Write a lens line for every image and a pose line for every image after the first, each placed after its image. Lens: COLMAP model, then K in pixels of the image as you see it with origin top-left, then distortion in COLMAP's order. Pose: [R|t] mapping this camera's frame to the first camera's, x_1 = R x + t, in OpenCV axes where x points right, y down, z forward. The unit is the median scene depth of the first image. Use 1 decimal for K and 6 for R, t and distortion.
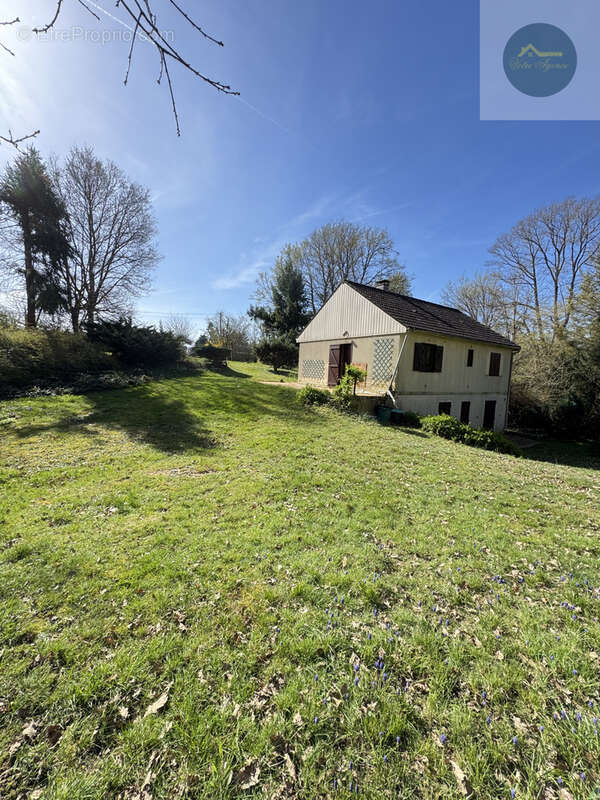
lens RADIAL K [[316.7, 0, 300.0], [0, 316.7, 400.0], [0, 0, 1]] dist [-0.003522, -0.000497]
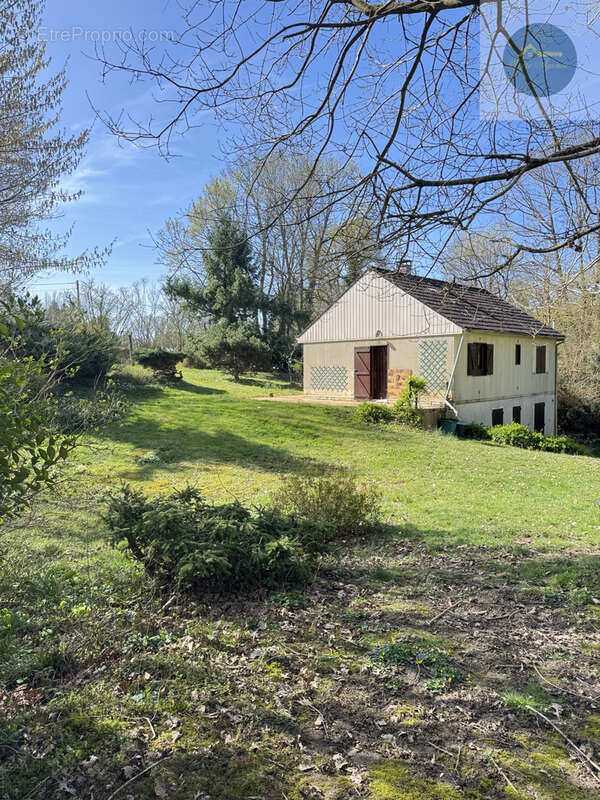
lens RADIAL K [[555.4, 0, 300.0], [0, 555.4, 400.0], [0, 0, 1]] dist [0.086309, -0.112159]
pose [[0.972923, -0.066648, 0.221311, -0.360060], [0.073198, 0.997085, -0.021518, -0.022324], [-0.219232, 0.037135, 0.974966, -0.321762]]
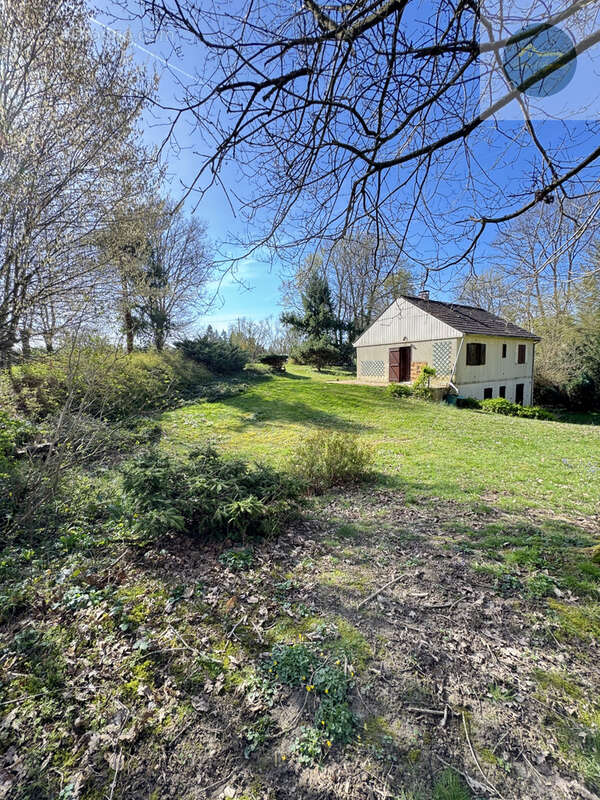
lens RADIAL K [[316.7, 0, 300.0], [0, 316.7, 400.0], [0, 0, 1]] dist [-0.003522, -0.000497]
pose [[0.997327, -0.072380, 0.009975, -0.281105], [0.072240, 0.997292, 0.013788, -0.016050], [-0.010946, -0.013031, 0.999855, -0.226459]]
